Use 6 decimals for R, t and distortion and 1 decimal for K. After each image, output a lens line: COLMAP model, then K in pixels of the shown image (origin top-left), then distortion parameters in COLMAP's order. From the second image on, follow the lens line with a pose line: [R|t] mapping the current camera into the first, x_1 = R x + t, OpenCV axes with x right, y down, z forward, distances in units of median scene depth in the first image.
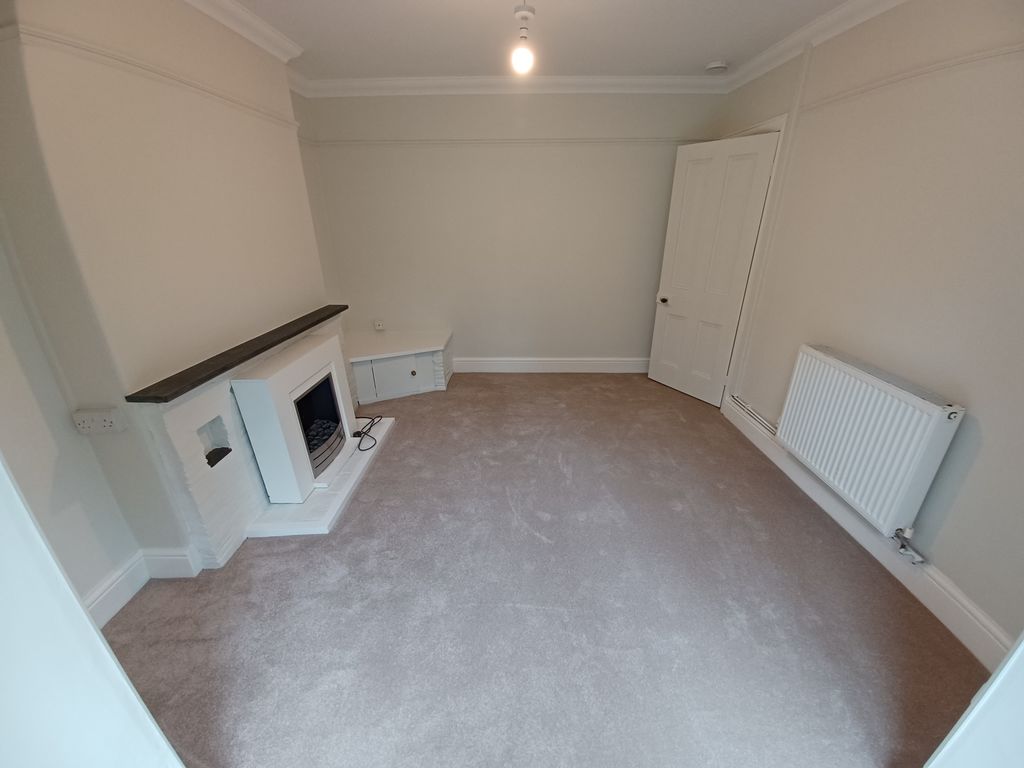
lens RADIAL K [[407.8, 0, 521.0], [0, 407.8, 385.6], [0, 0, 1]] dist [0.000952, -0.006697]
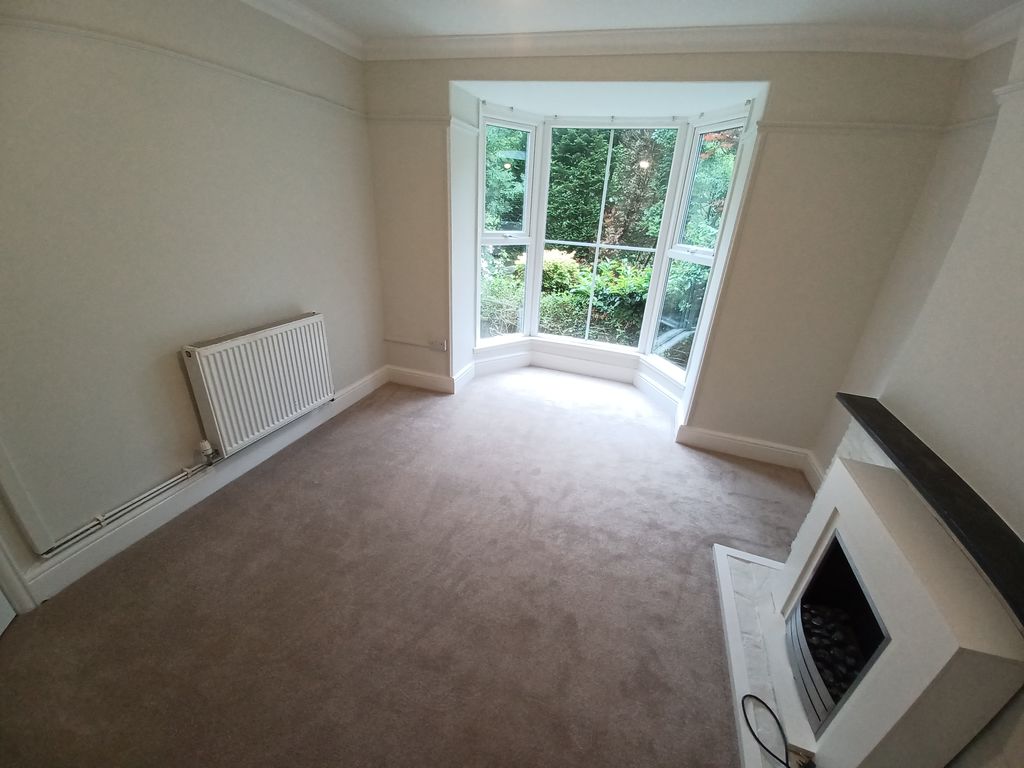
lens RADIAL K [[407.8, 0, 521.0], [0, 407.8, 385.6], [0, 0, 1]] dist [0.000952, -0.006697]
pose [[-0.948399, -0.178440, 0.262103, -0.215312], [0.067899, 0.693151, 0.717587, -0.667166], [-0.309724, 0.698356, -0.645268, 1.500224]]
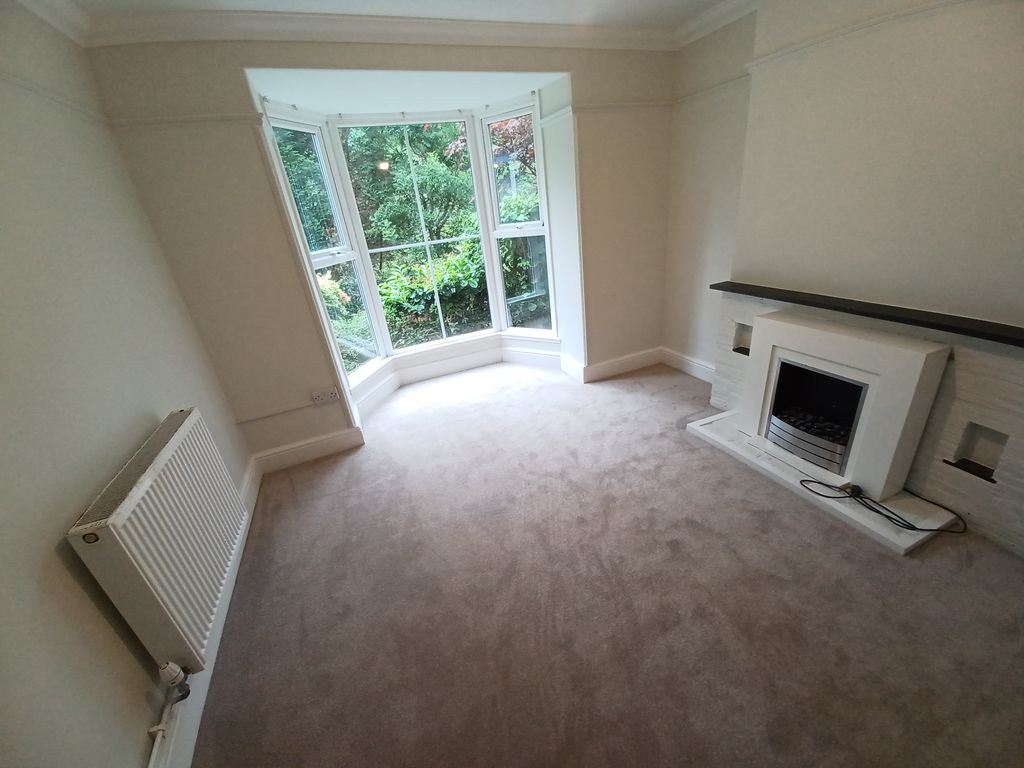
lens RADIAL K [[407.8, 0, 521.0], [0, 407.8, 385.6], [0, 0, 1]] dist [0.000952, -0.006697]
pose [[-0.911659, 0.252597, -0.324150, 0.391743], [-0.056071, 0.704951, 0.707036, -0.623081], [0.407105, 0.662751, -0.628512, 1.496088]]
